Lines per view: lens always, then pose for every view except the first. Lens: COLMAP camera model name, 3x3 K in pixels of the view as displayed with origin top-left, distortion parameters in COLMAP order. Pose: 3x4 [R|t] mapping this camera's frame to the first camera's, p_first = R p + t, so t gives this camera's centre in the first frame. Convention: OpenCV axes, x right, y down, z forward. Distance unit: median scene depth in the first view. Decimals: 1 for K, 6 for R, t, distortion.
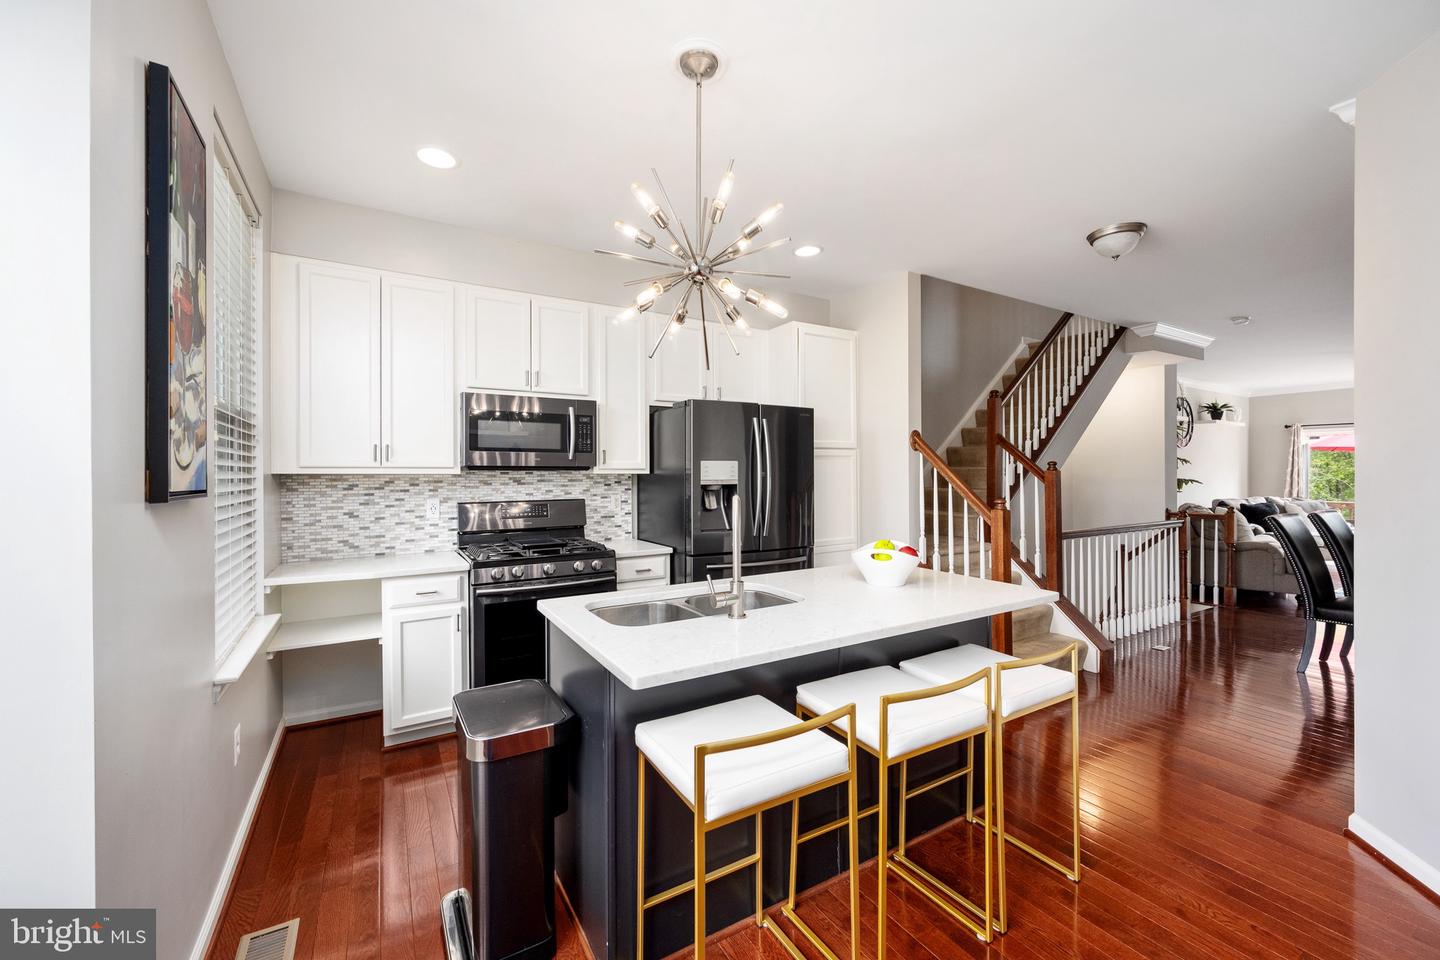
lens RADIAL K [[581.3, 0, 716.2], [0, 581.3, 477.8], [0, 0, 1]] dist [0.000487, -0.001358]
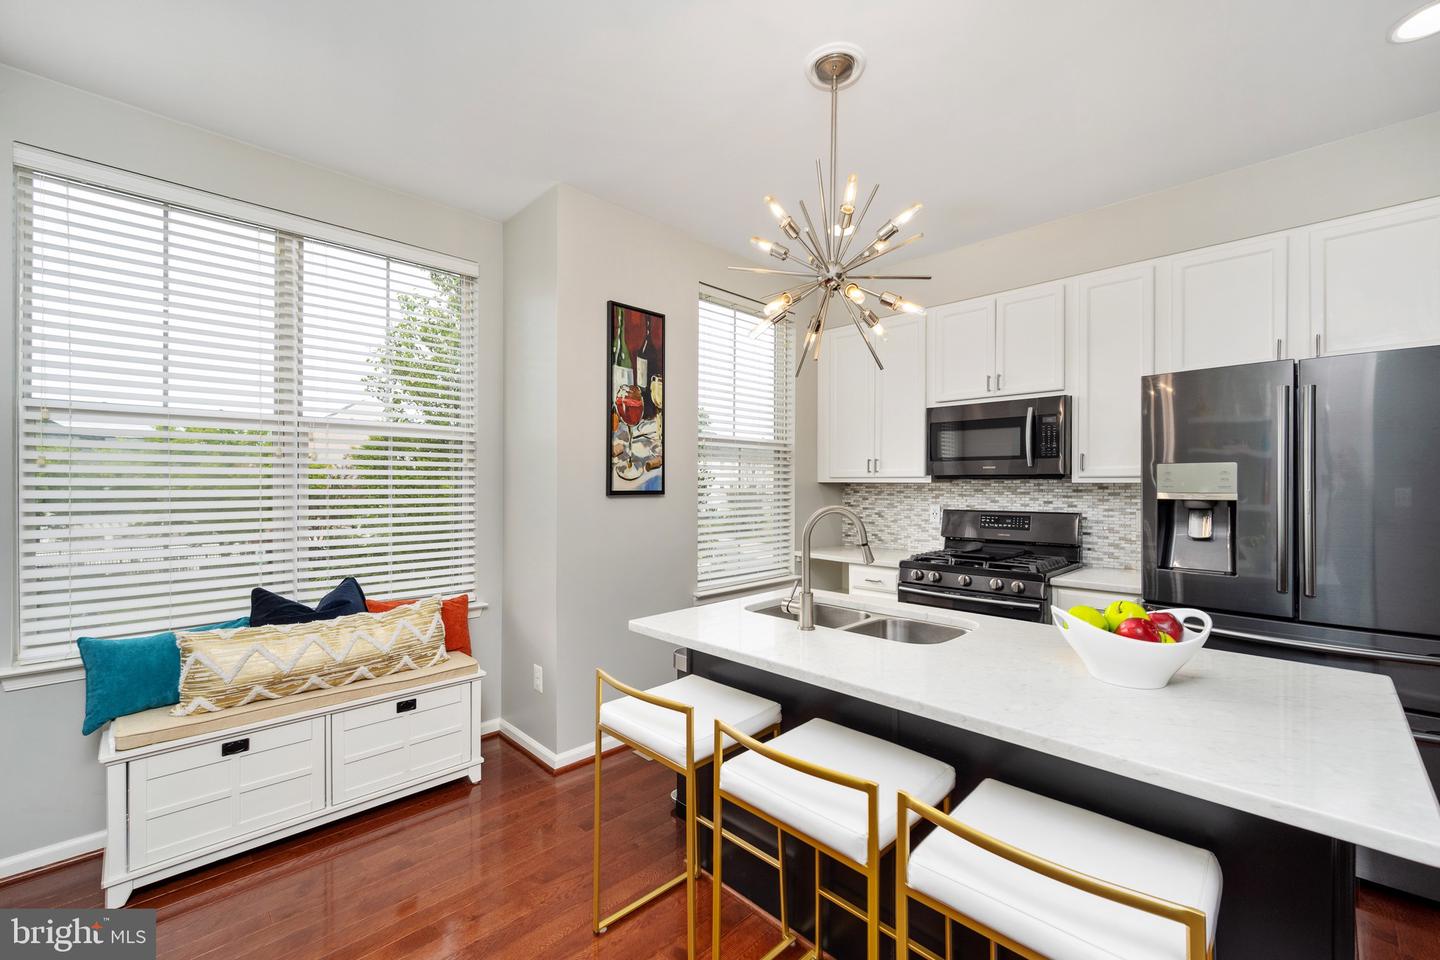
lens RADIAL K [[581.3, 0, 729.8], [0, 581.3, 489.8], [0, 0, 1]] dist [0.000487, -0.001358]
pose [[0.249350, 0.012529, -0.968332, 0.516203], [-0.012177, 0.999878, 0.009802, 0.000760], [0.968337, 0.009347, 0.249472, 0.350061]]
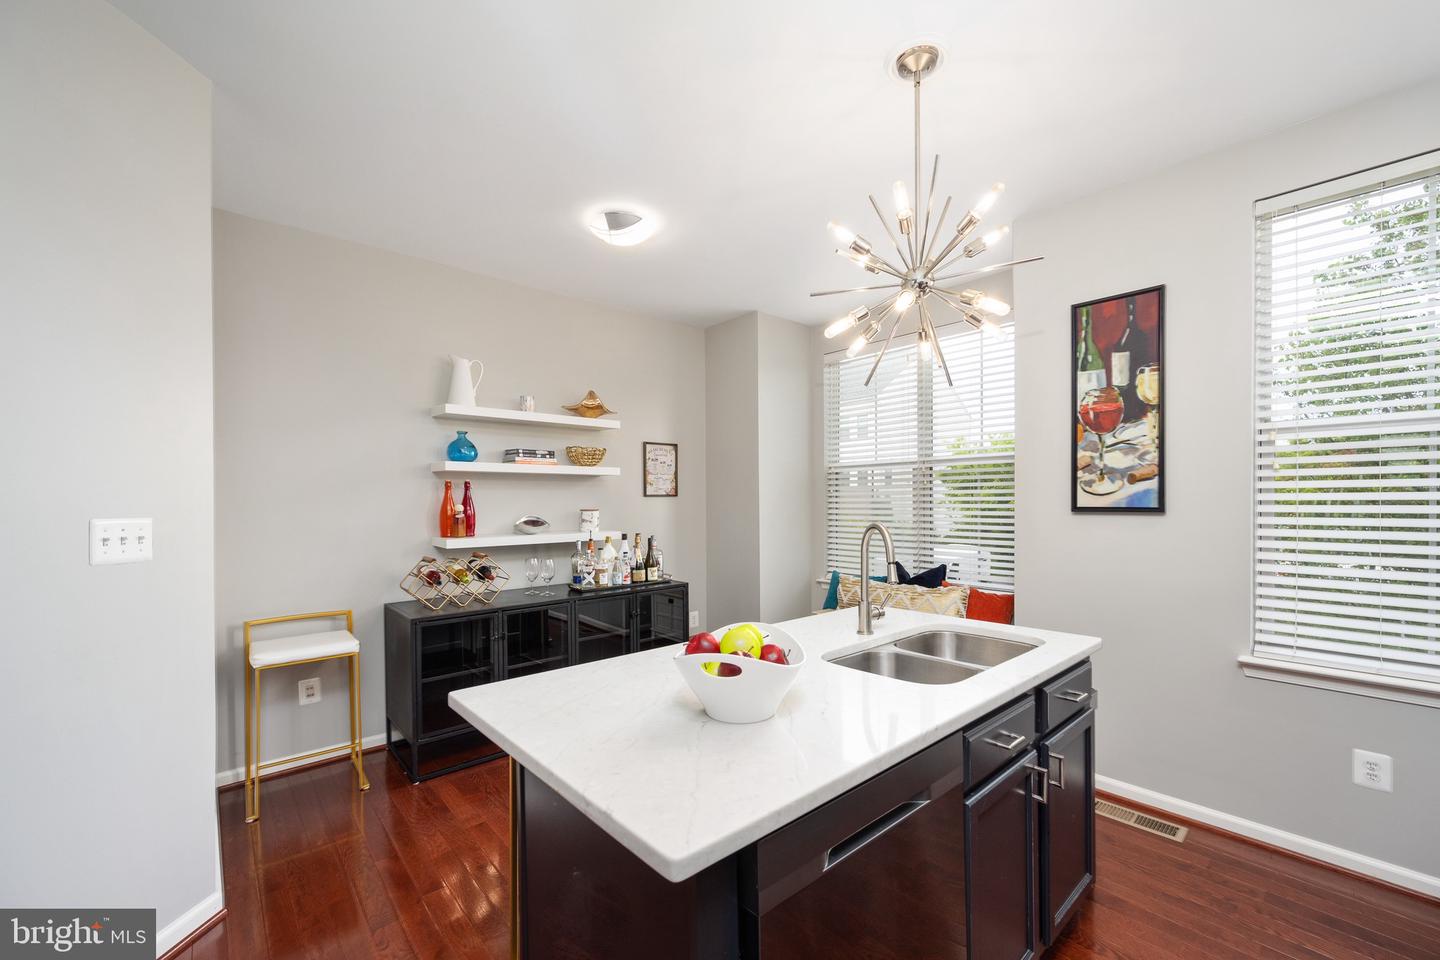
lens RADIAL K [[581.3, 0, 714.3], [0, 581.3, 502.6], [0, 0, 1]] dist [0.000487, -0.001358]
pose [[-0.982095, 0.009382, -0.188152, 0.281852], [0.006753, 0.999870, 0.014611, -0.008338], [0.188265, 0.013079, -0.982031, 1.096867]]
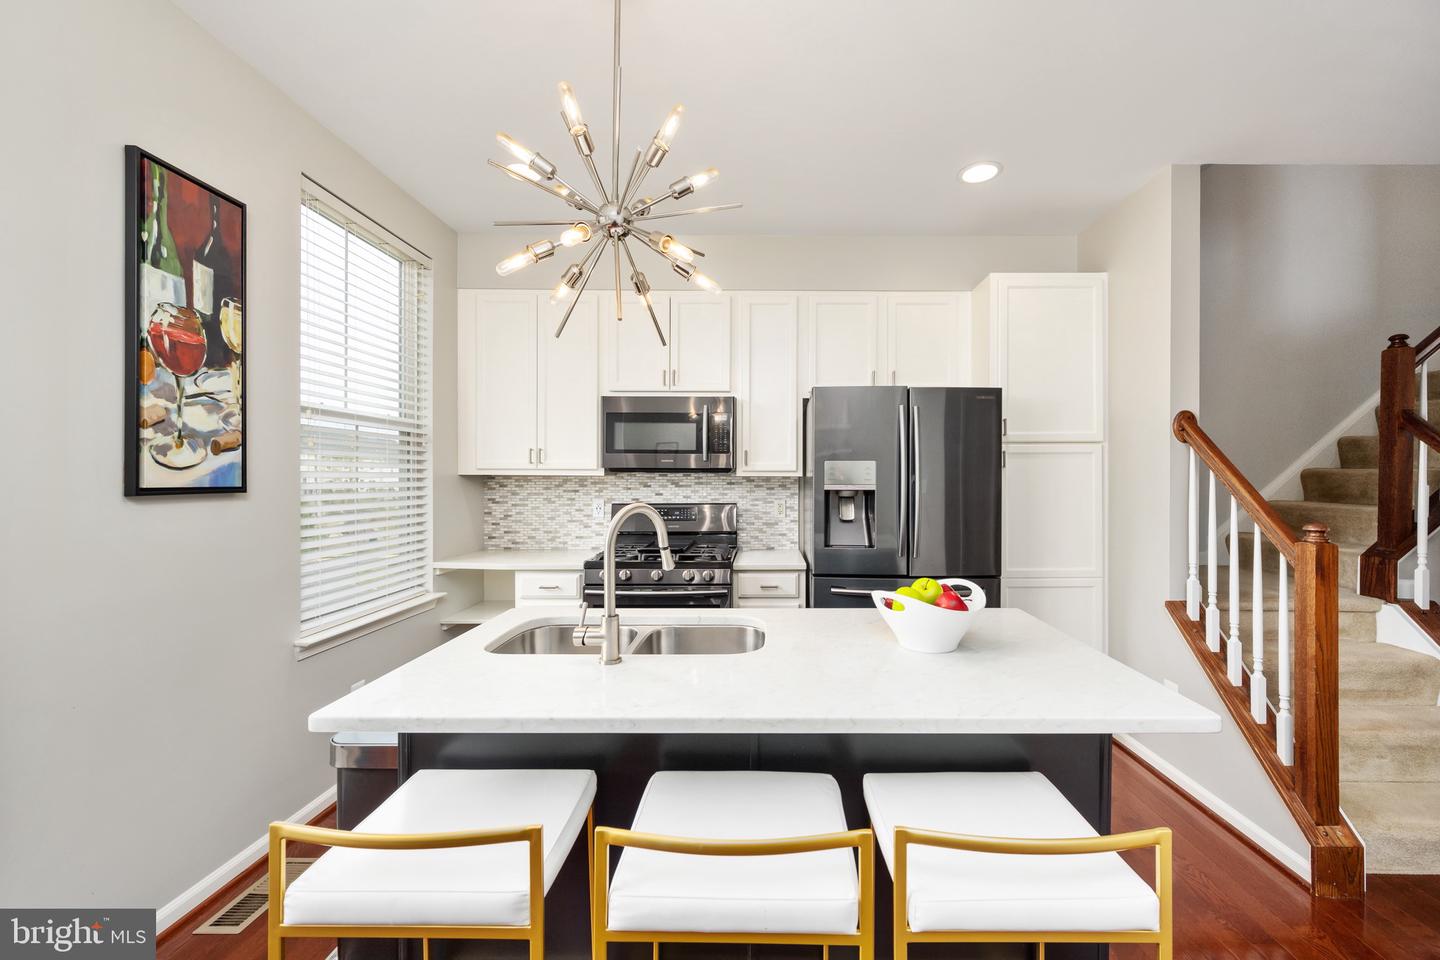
lens RADIAL K [[581.3, 0, 756.5], [0, 581.3, 481.8], [0, 0, 1]] dist [0.000487, -0.001358]
pose [[0.854298, 0.007571, -0.519728, 0.323325], [-0.009922, 0.999949, -0.001742, 0.003527], [0.519688, 0.006645, 0.854330, 0.250284]]
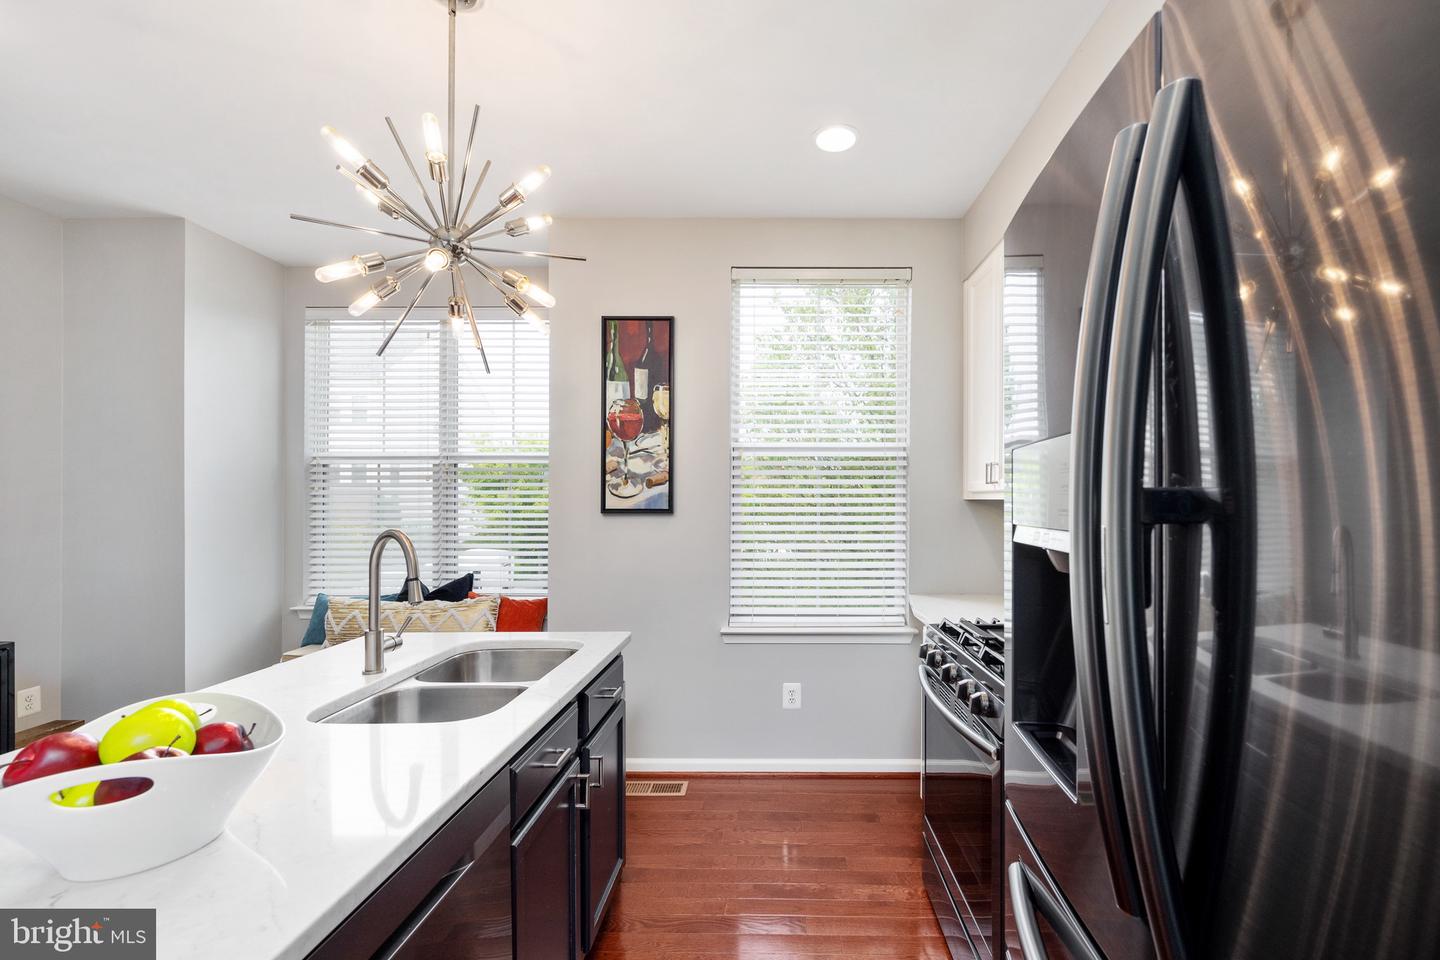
lens RADIAL K [[610.9, 0, 777.9], [0, 610.9, 499.6], [0, 0, 1]] dist [-0.003249, 0.001376]
pose [[-0.504942, 0.001222, -0.863153, 0.277470], [-0.008525, 0.999943, 0.006403, -0.008439], [0.863111, 0.010592, -0.504903, 1.065524]]
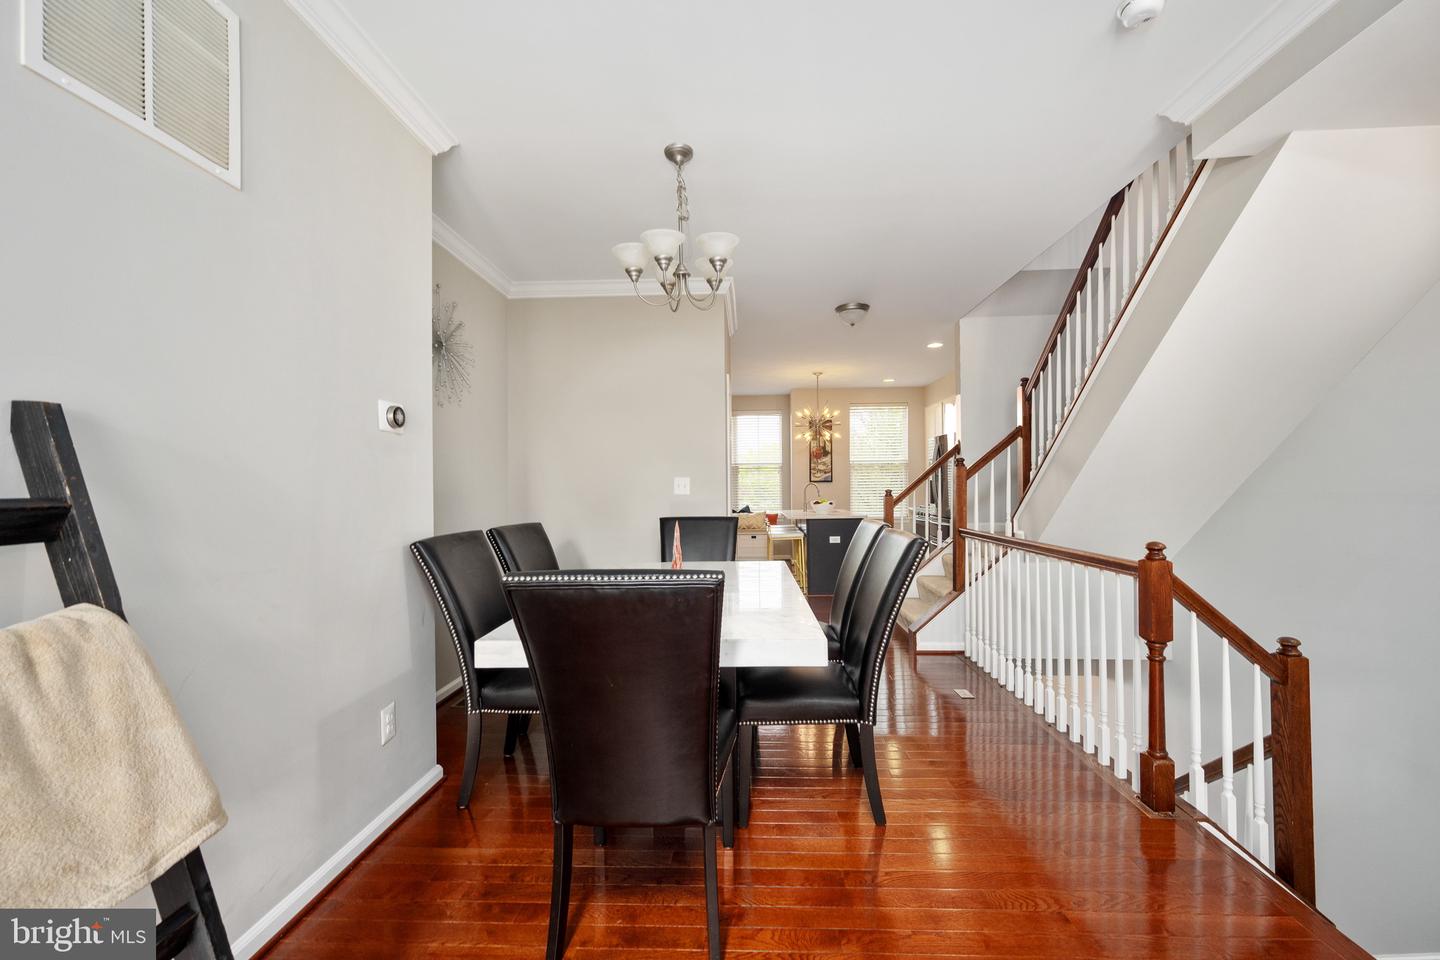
lens RADIAL K [[601.8, 0, 724.3], [0, 601.8, 477.0], [0, 0, 1]] dist [-0.000191, 0.000000]
pose [[-0.545889, 0.004585, -0.837845, 2.188383], [0.002250, 0.999989, 0.004006, -0.016652], [0.837854, 0.000302, -0.545894, 1.582387]]
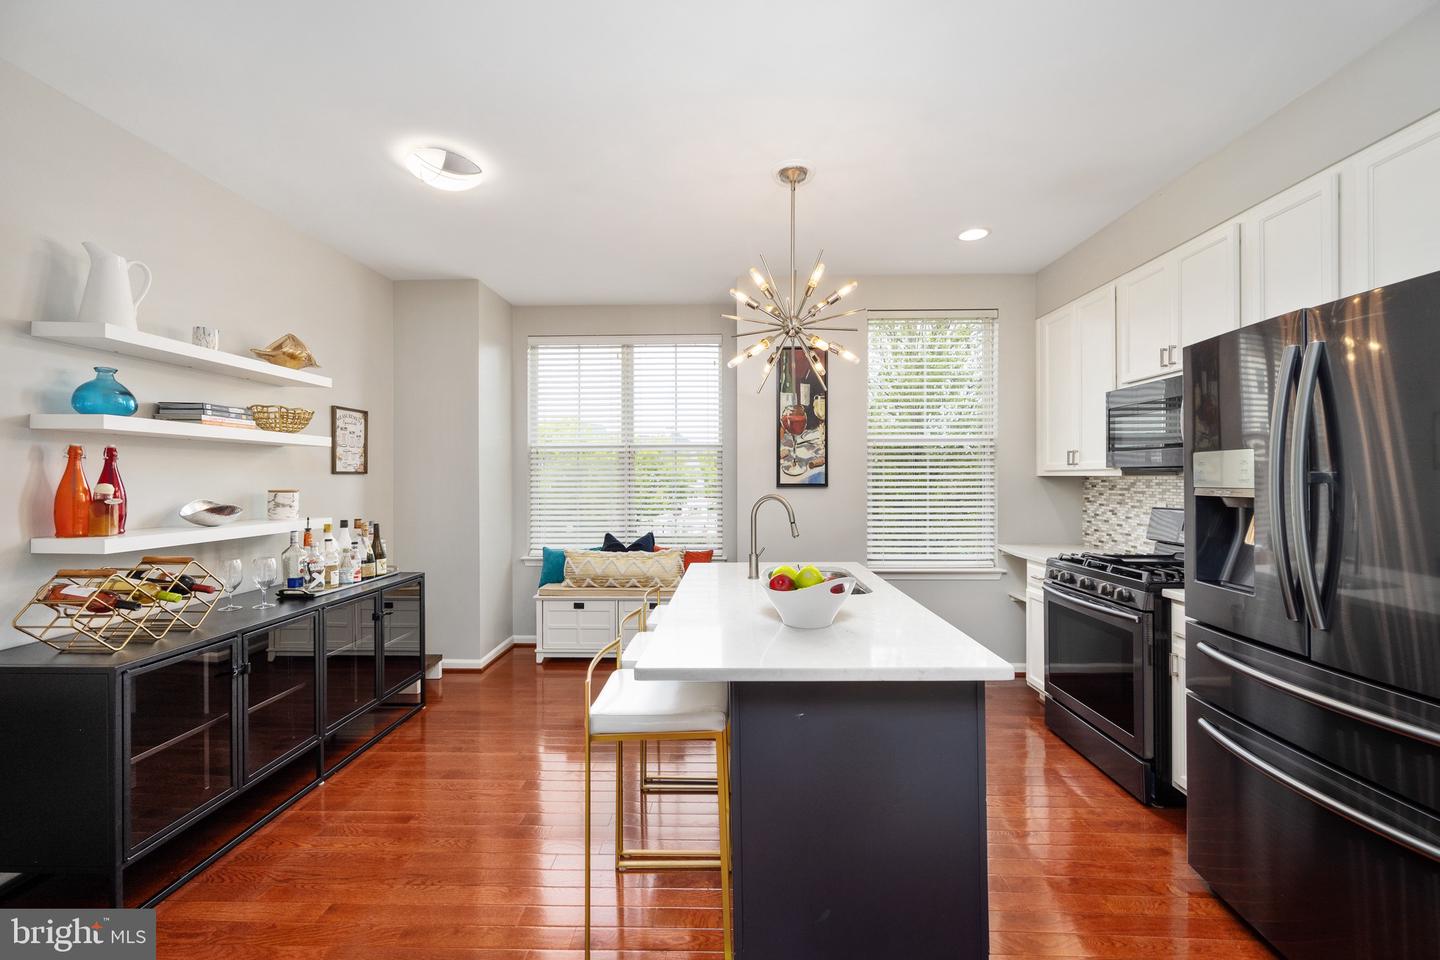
lens RADIAL K [[581.3, 0, 721.6], [0, 581.3, 474.0], [0, 0, 1]] dist [0.000487, -0.001358]
pose [[-0.530903, -0.002012, -0.847430, 0.708384], [-0.004178, 0.999991, 0.000243, -0.006813], [0.847422, 0.003669, -0.530907, 0.929232]]
